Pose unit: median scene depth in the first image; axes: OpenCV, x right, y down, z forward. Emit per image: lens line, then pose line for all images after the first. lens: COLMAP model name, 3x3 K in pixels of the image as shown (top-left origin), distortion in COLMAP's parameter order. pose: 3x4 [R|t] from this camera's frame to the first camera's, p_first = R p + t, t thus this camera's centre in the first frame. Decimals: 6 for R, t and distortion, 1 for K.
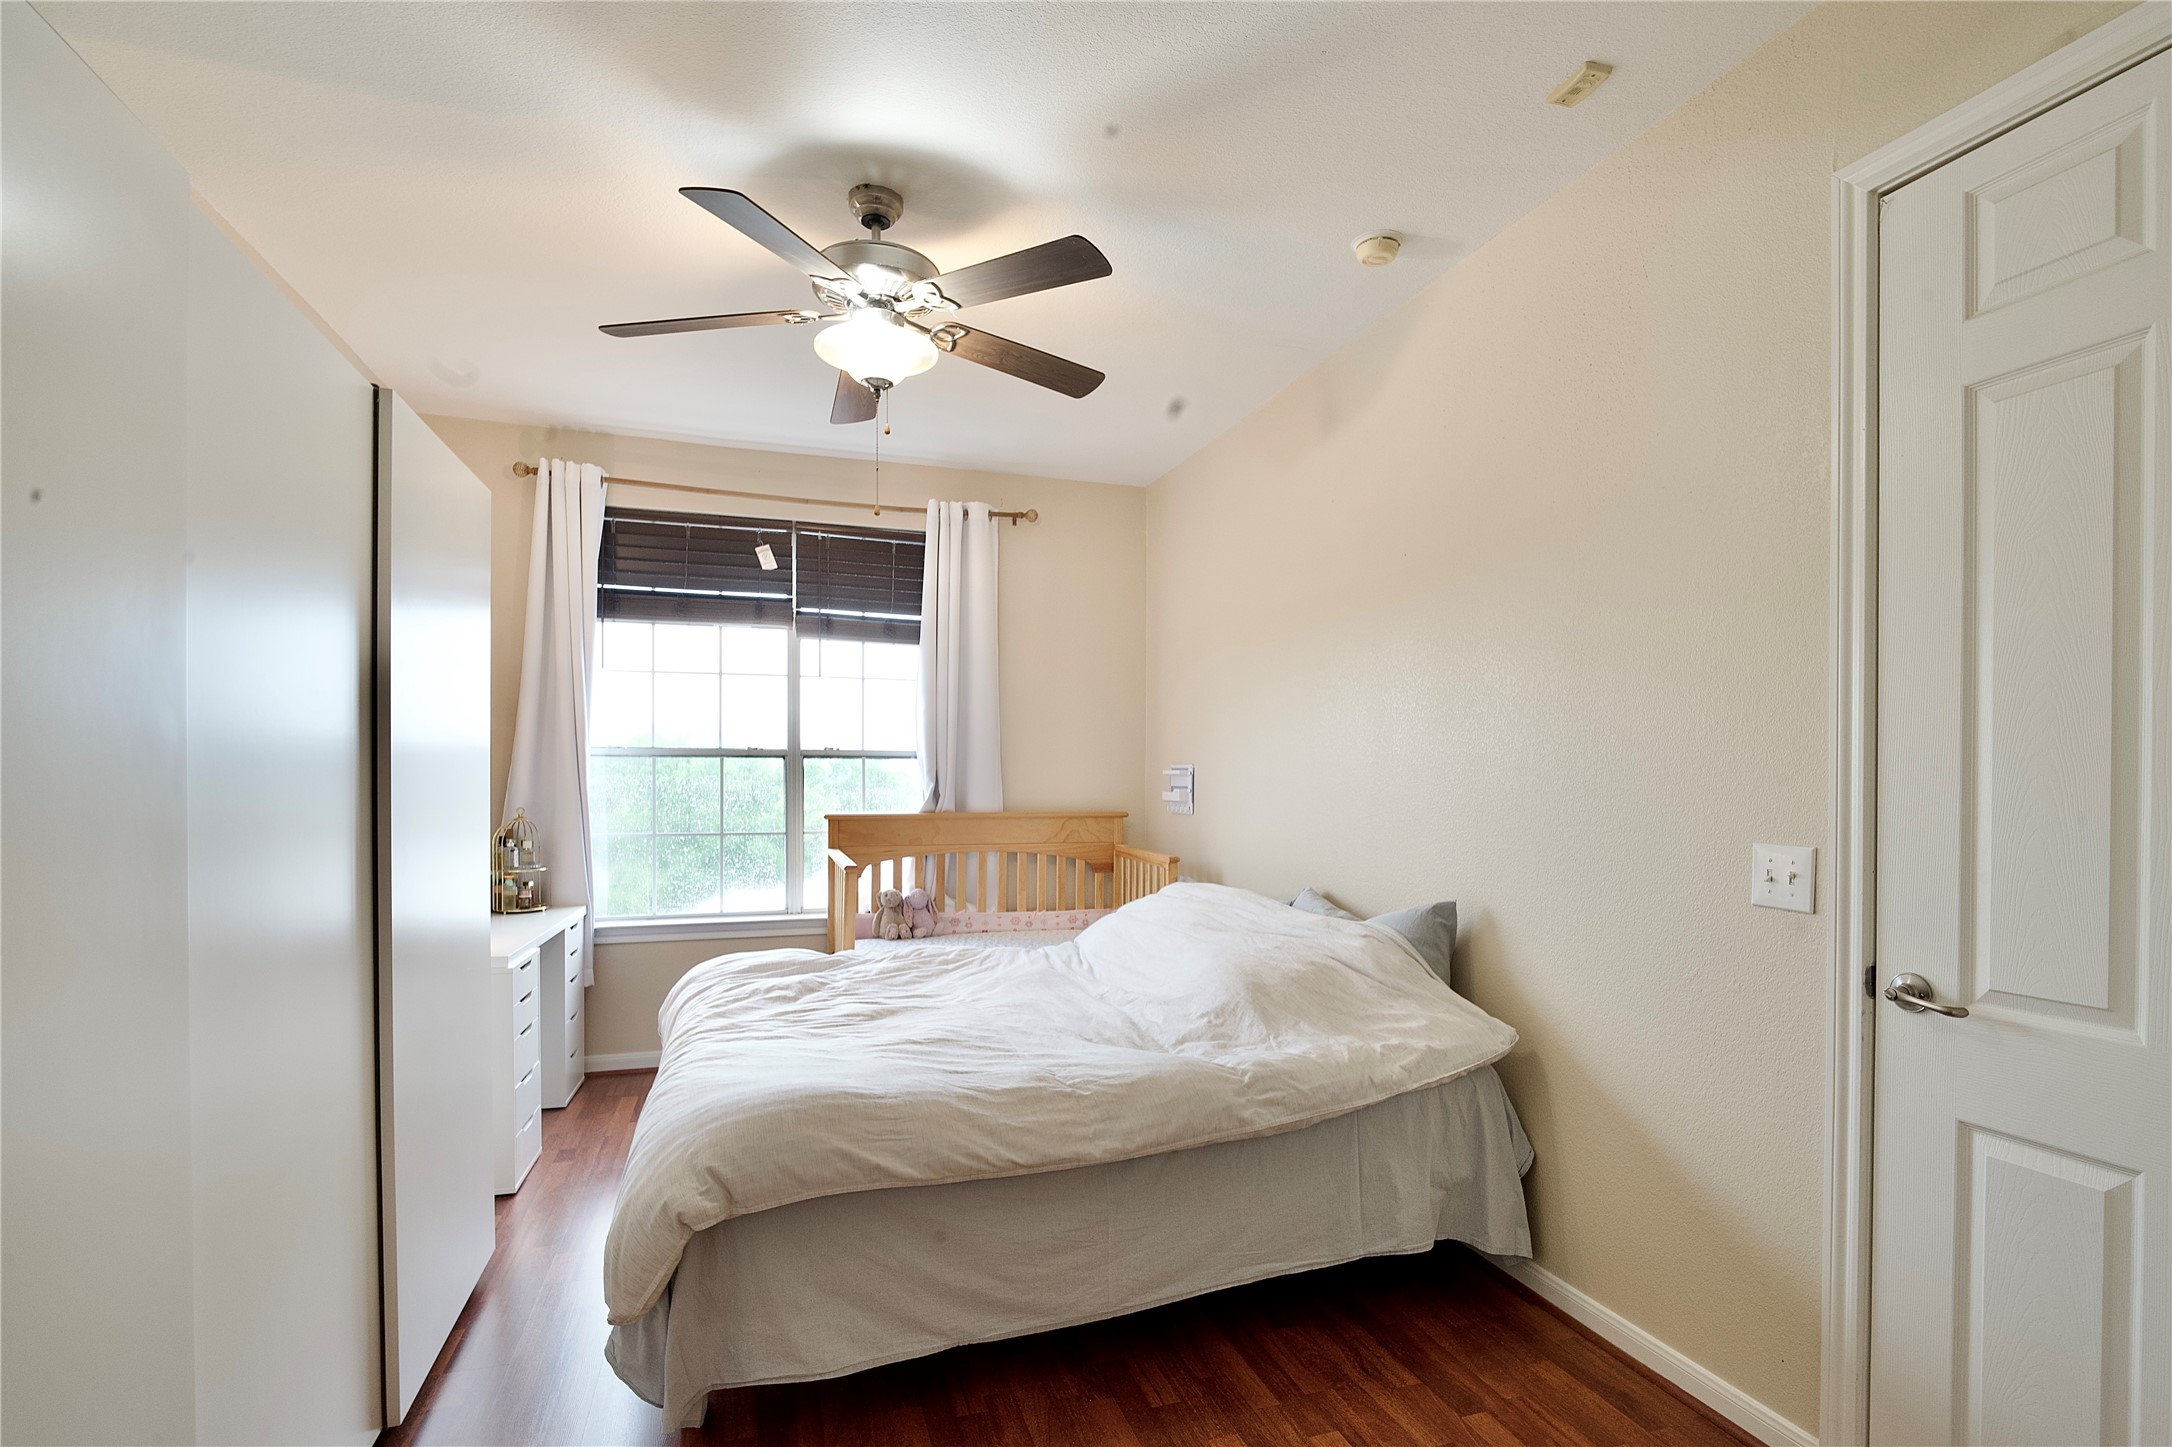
lens RADIAL K [[1045.9, 0, 1089.4], [0, 1045.9, 776.9], [0, 0, 1]] dist [0.013857, -0.000197]
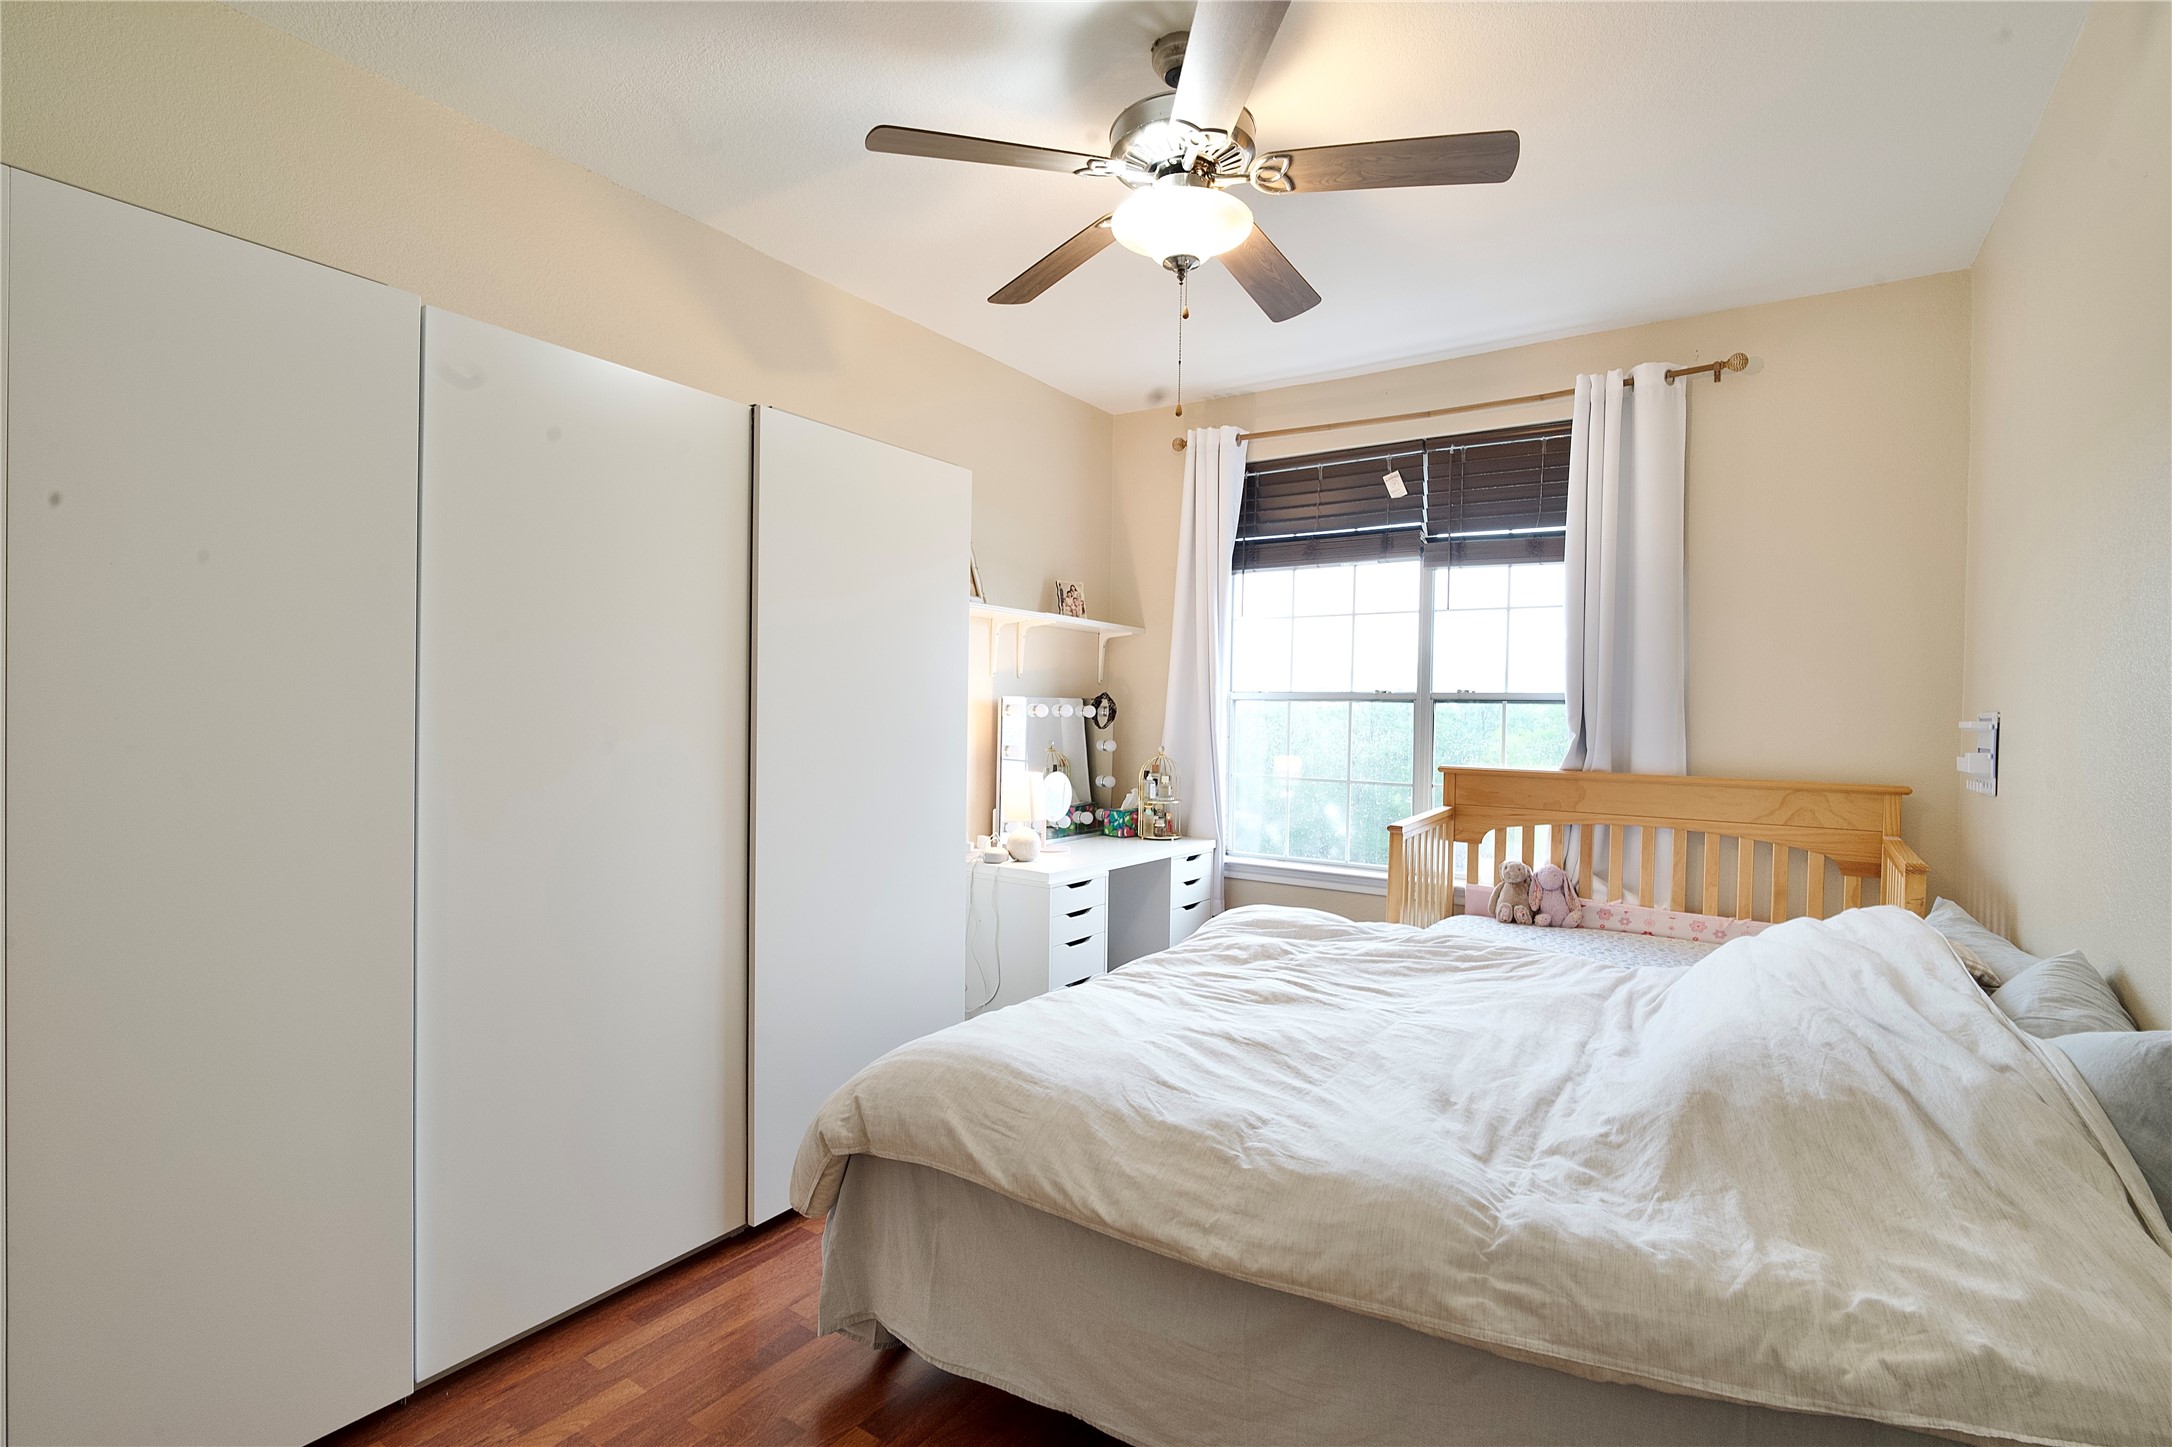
lens RADIAL K [[1007.8, 0, 1086.0], [0, 1007.8, 723.5], [0, 0, 1]] dist [-0.005002, -0.000391]
pose [[0.611402, 0.015236, -0.791173, 0.312752], [-0.018431, 0.999818, 0.005011, 0.001389], [0.791105, 0.011519, 0.611572, 0.334195]]
